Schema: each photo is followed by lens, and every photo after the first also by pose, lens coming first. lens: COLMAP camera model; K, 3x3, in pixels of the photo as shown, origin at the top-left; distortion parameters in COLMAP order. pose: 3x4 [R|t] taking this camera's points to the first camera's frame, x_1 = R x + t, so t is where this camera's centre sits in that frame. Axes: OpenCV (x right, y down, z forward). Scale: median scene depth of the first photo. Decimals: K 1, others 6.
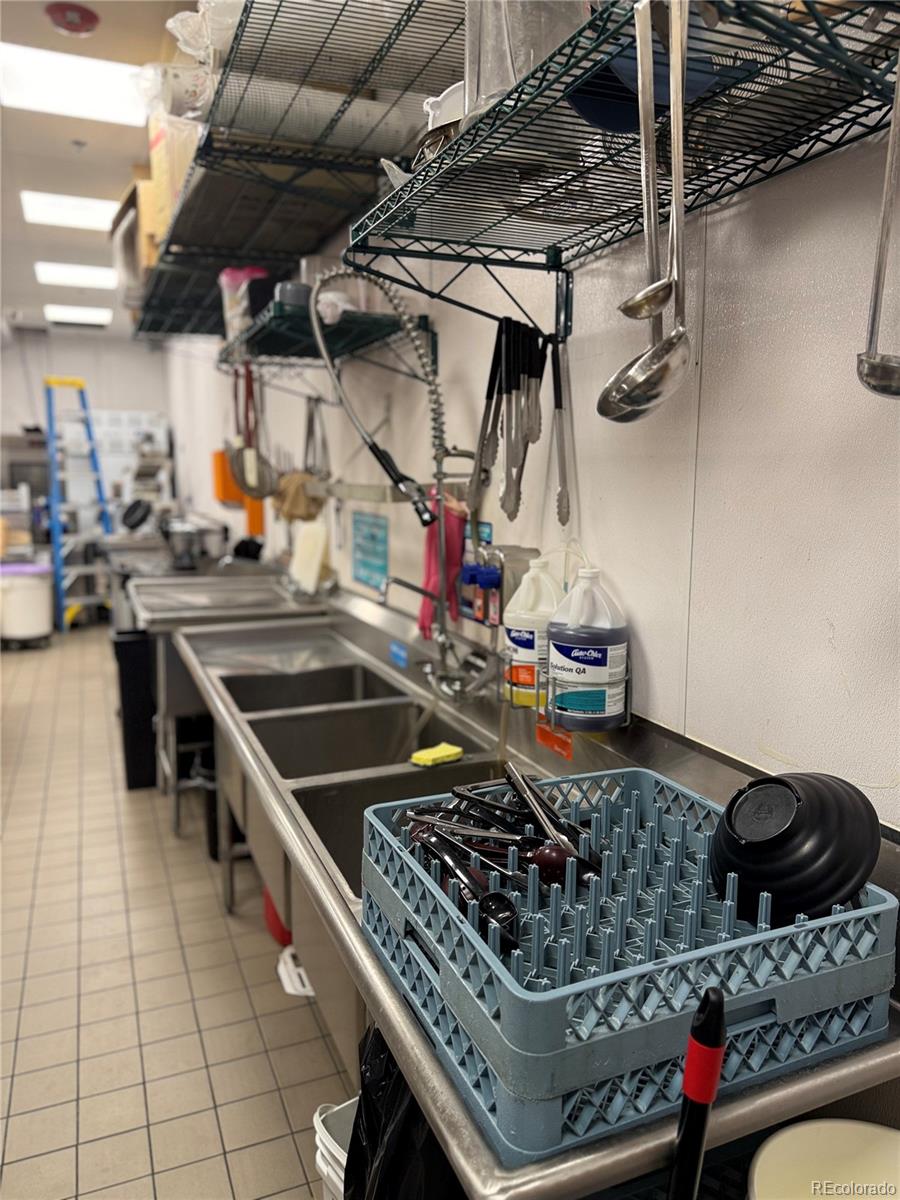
lens RADIAL K [[851.6, 0, 454.0], [0, 851.6, 593.0], [0, 0, 1]] dist [0.117231, -0.186106]
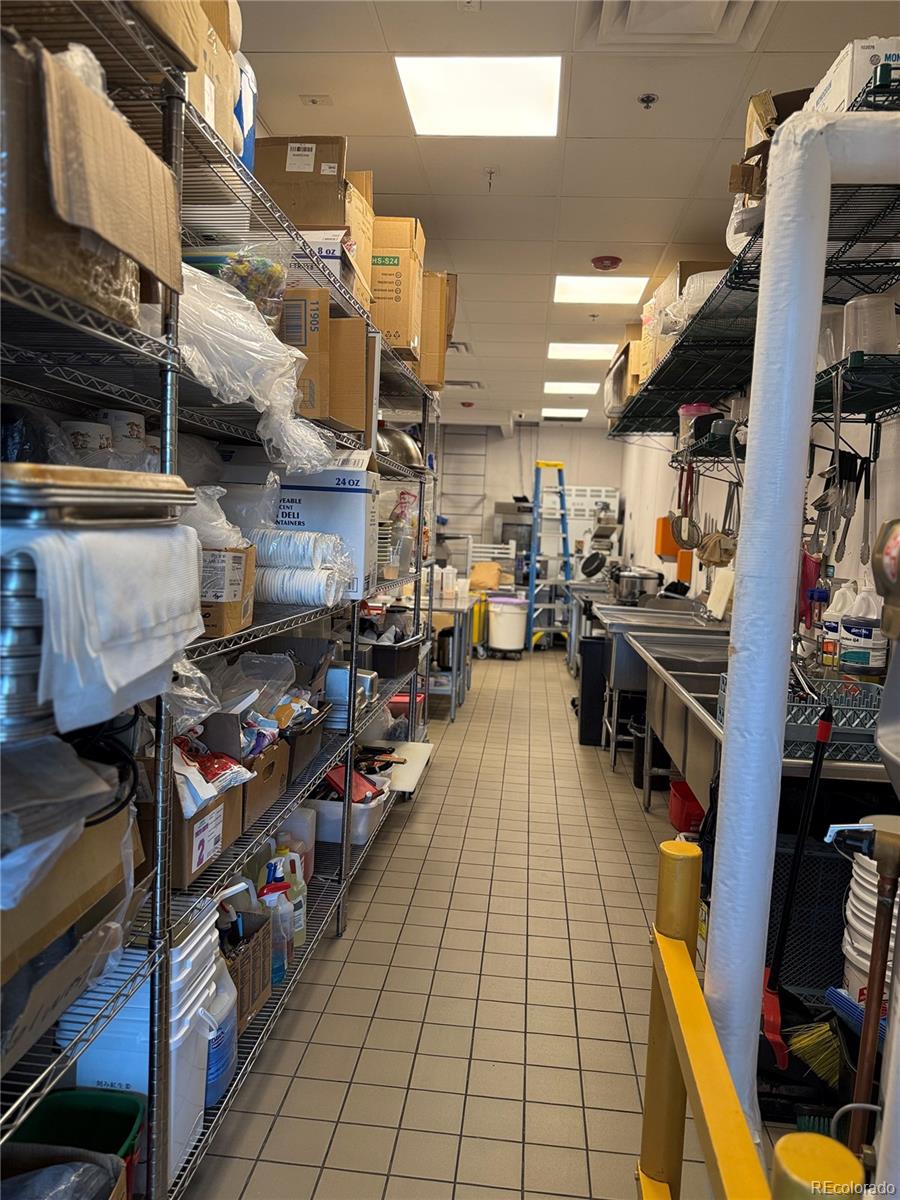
lens RADIAL K [[851.6, 0, 454.0], [0, 851.6, 593.0], [0, 0, 1]] dist [0.117231, -0.186106]
pose [[0.880332, 0.073272, -0.468665, 0.091096], [-0.109515, 0.992701, -0.050510, 0.064555], [0.461543, 0.095792, 0.881931, -0.381814]]
